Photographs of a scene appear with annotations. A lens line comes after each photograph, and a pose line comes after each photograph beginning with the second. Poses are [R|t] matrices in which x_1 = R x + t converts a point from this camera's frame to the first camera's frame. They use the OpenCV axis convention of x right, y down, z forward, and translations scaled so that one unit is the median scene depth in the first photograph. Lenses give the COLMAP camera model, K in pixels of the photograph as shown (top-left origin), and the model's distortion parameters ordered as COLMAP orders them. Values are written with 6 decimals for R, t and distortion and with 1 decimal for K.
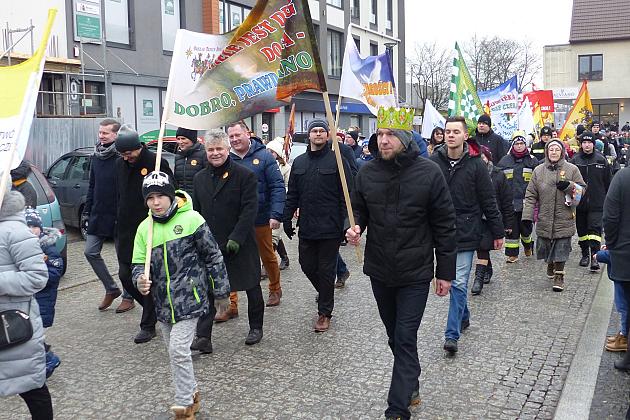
lens RADIAL K [[718.5, 0, 315.0], [0, 718.5, 210.0], [0, 0, 1]] dist [-0.023443, 0.001272]
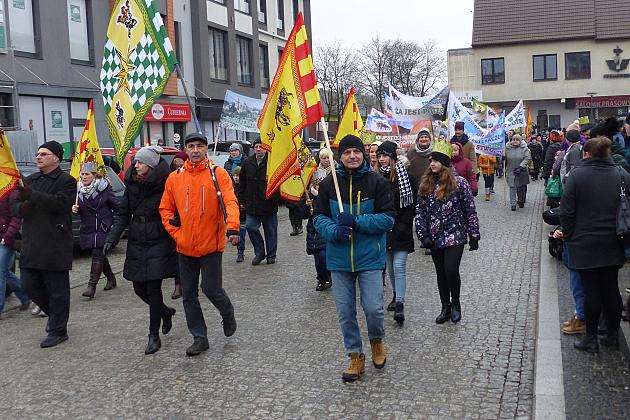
lens RADIAL K [[740.9, 0, 315.0], [0, 740.9, 210.0], [0, 0, 1]] dist [-0.006320, -0.012919]
pose [[0.990786, -0.035191, 0.130784, -0.115575], [0.036914, 0.999260, -0.010771, 0.004718], [-0.130308, 0.015500, 0.991352, -0.081697]]
